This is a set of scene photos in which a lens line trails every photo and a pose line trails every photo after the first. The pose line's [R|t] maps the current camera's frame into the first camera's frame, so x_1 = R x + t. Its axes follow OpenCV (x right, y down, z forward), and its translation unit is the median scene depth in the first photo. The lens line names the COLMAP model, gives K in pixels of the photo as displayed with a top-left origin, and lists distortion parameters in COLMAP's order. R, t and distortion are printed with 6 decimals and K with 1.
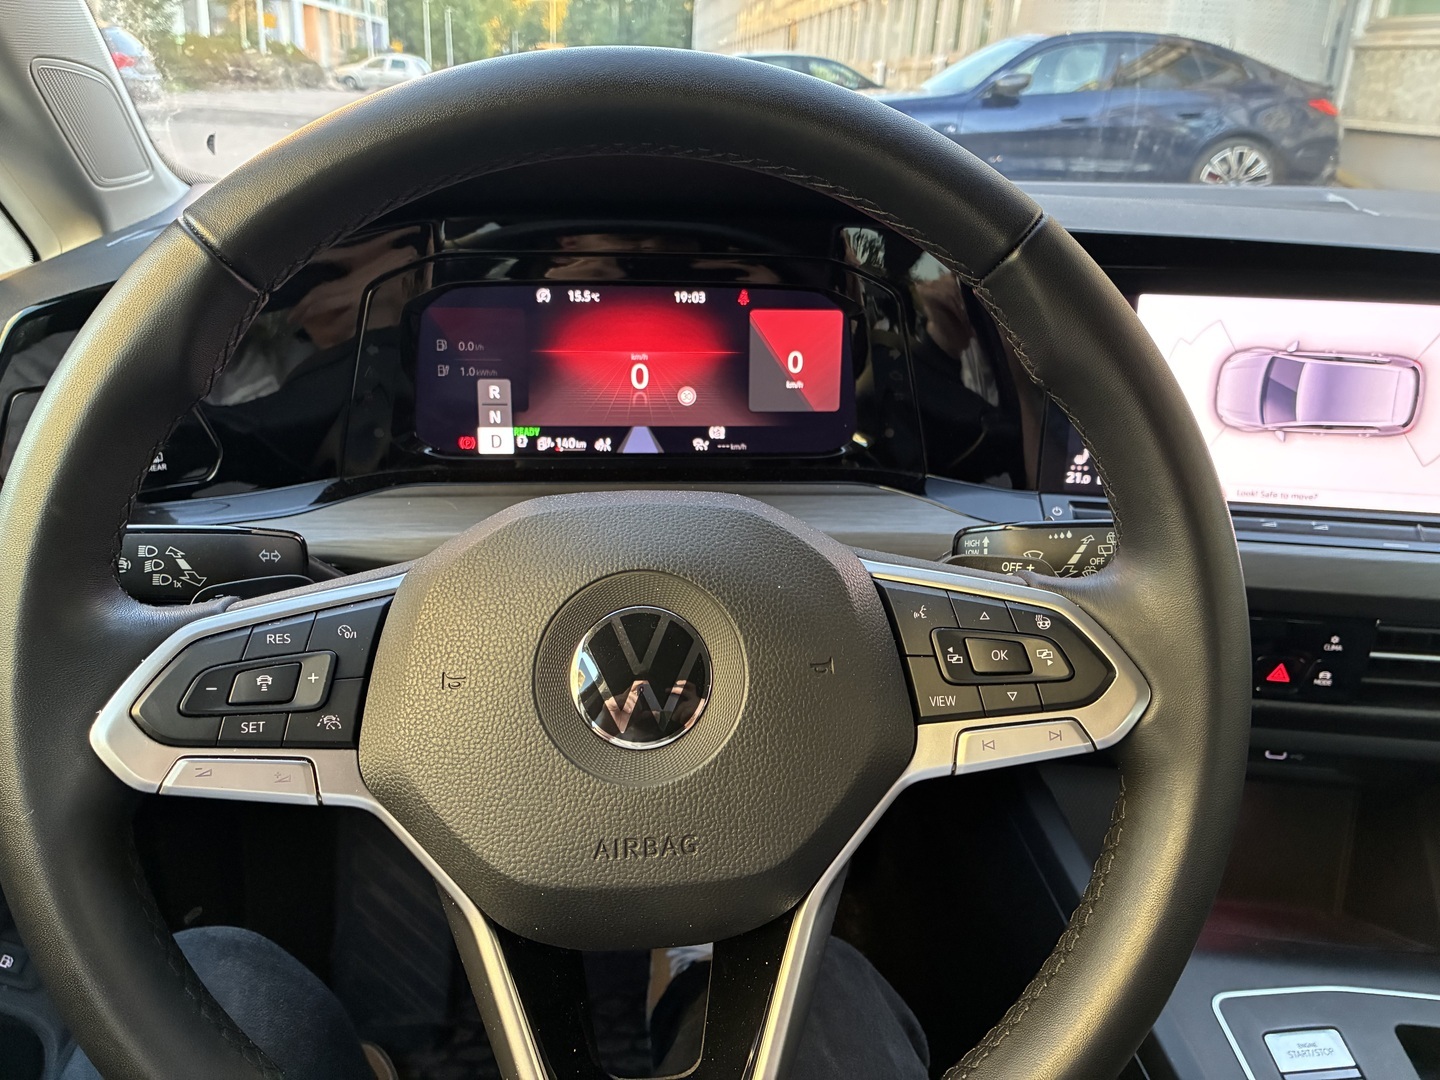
lens RADIAL K [[1125.1, 0, 703.3], [0, 1125.1, 497.1], [0, 0, 1]] dist [0.025788, -0.011813]
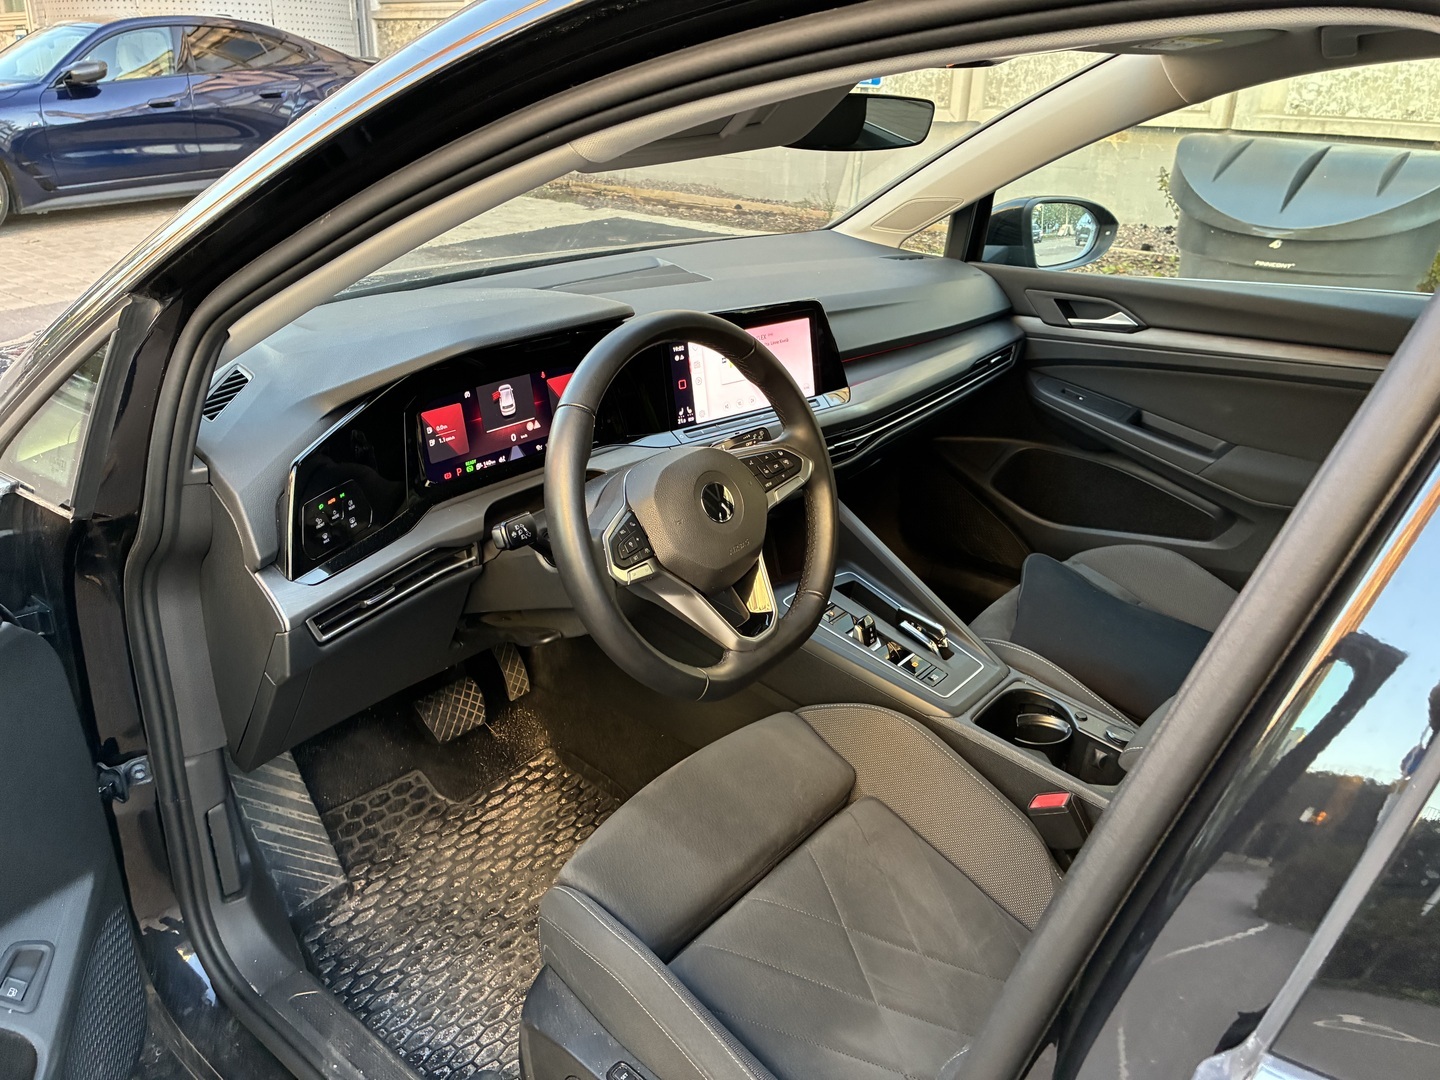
lens RADIAL K [[1069.1, 0, 720.0], [0, 1069.1, 540.0], [0, 0, 1]] dist [0.124984, -0.142105]
pose [[0.717152, -0.305577, 0.626352, -1.118235], [0.261110, 0.951095, 0.165047, -0.131516], [-0.646154, 0.045183, 0.761868, -0.769496]]
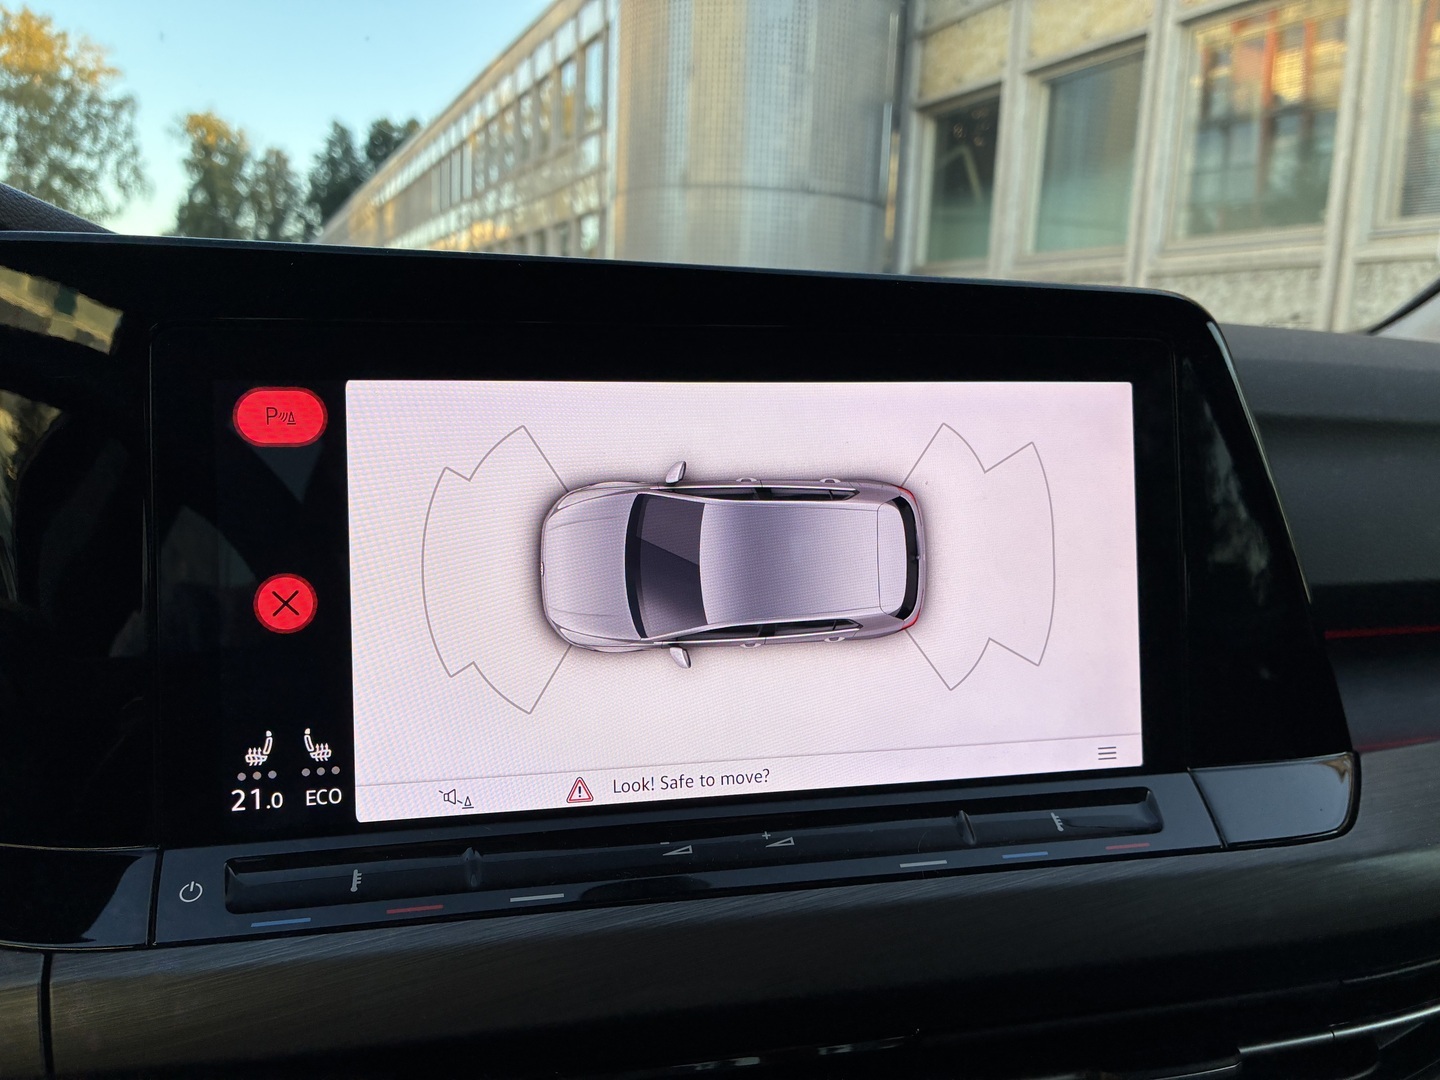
lens RADIAL K [[1125.1, 0, 703.3], [0, 1125.1, 497.1], [0, 0, 1]] dist [0.025788, -0.011813]
pose [[0.949642, -0.053879, 0.308669, 0.374285], [0.117390, 0.974535, -0.191050, -0.027460], [-0.290515, 0.217664, 0.931785, 0.533621]]
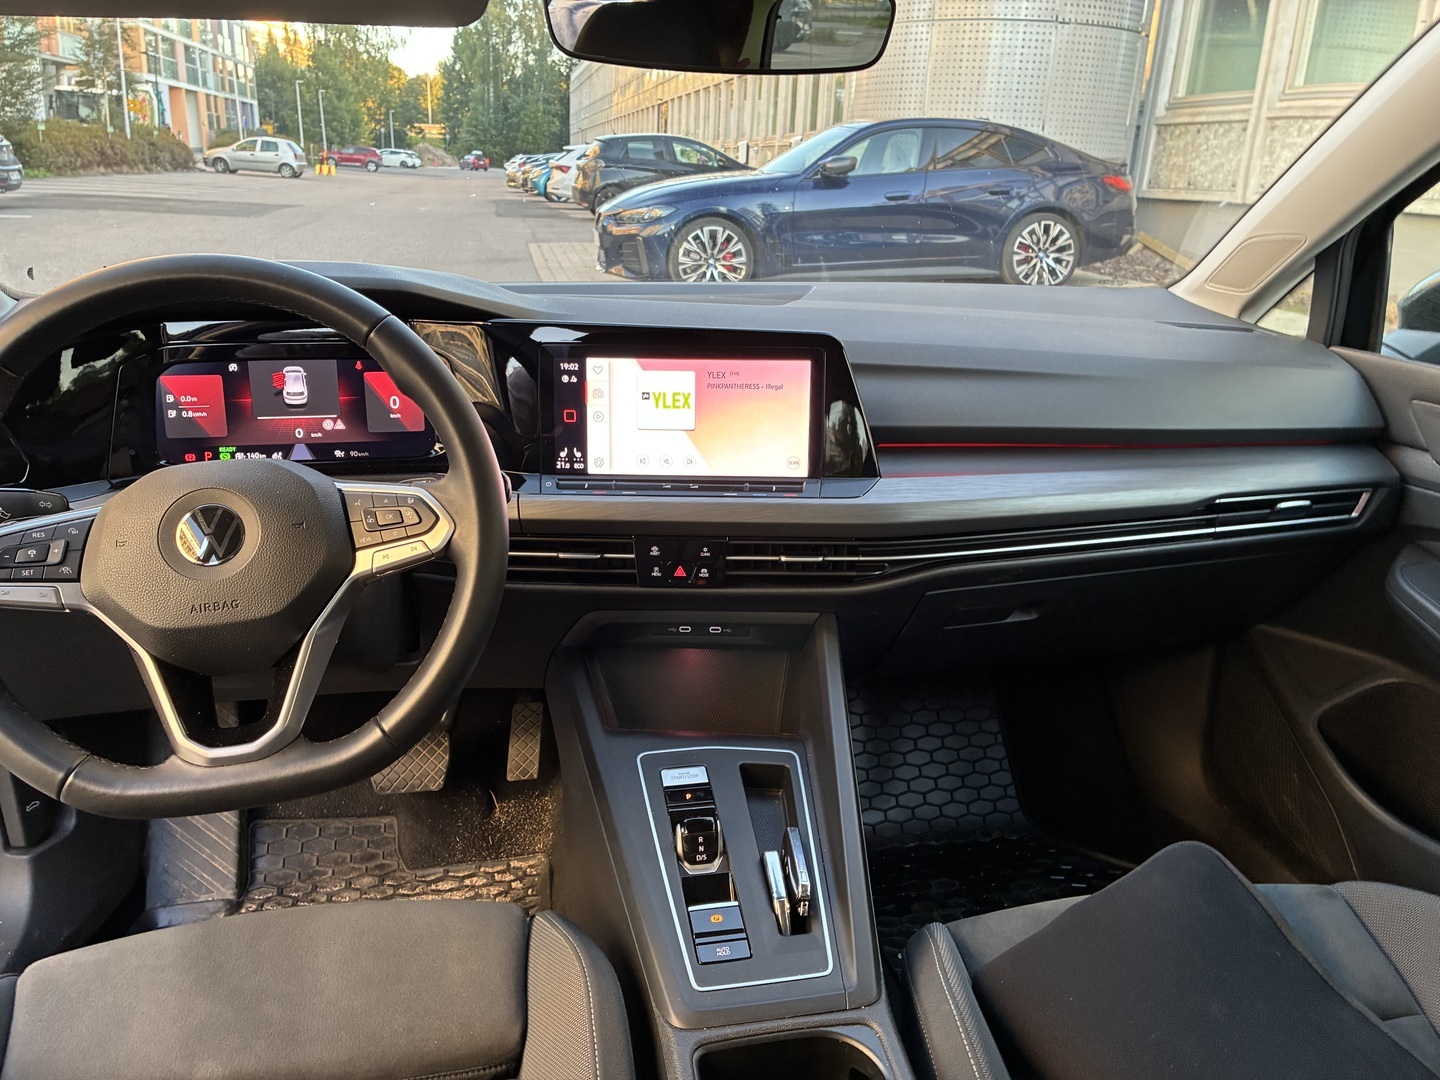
lens RADIAL K [[1089.5, 0, 702.9], [0, 1089.5, 538.7], [0, 0, 1]] dist [0.035166, 0.000018]
pose [[0.995155, -0.043767, 0.088044, 0.400659], [0.045921, 0.998690, -0.022589, 0.145285], [-0.086940, 0.026522, 0.995860, -0.680937]]
